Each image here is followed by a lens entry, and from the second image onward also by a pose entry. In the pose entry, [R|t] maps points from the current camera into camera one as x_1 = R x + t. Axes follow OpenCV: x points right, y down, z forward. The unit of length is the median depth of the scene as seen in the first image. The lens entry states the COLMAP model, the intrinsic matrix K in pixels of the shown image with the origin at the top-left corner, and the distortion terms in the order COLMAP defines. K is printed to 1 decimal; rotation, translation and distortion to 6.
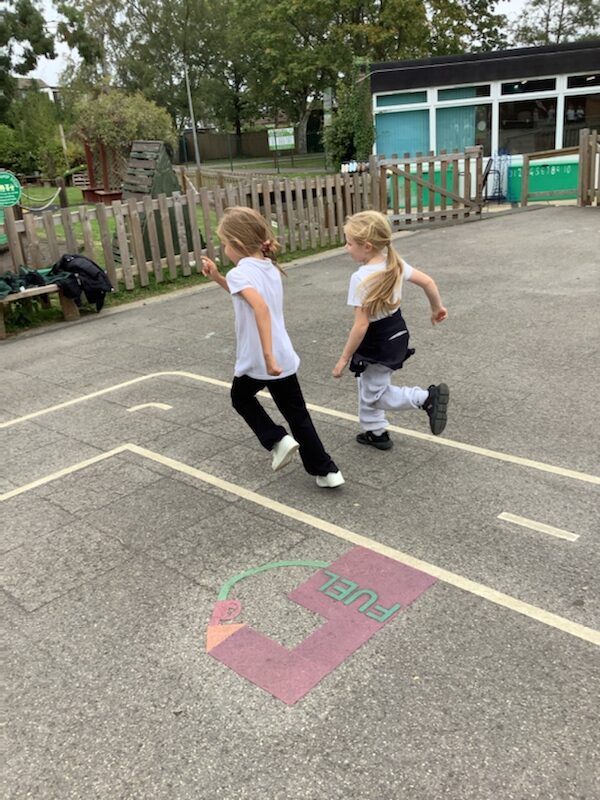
lens RADIAL K [[719.4, 0, 300.0], [0, 719.4, 400.0], [0, 0, 1]] dist [0.077490, -0.123395]
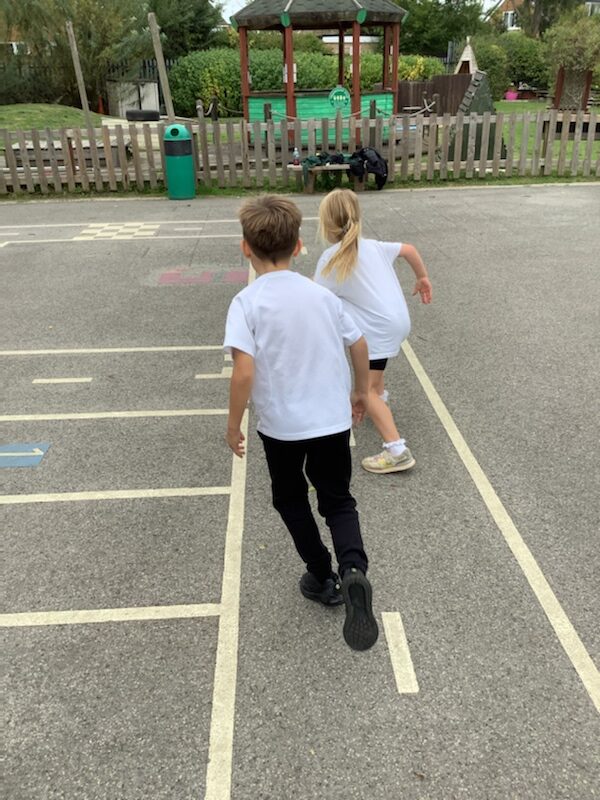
lens RADIAL K [[719.4, 0, 300.0], [0, 719.4, 400.0], [0, 0, 1]] dist [0.077490, -0.123395]
pose [[0.726912, 0.338527, -0.597493, 0.603624], [-0.272647, 0.940811, 0.201340, 0.028408], [0.630287, 0.016549, 0.776186, -0.240023]]
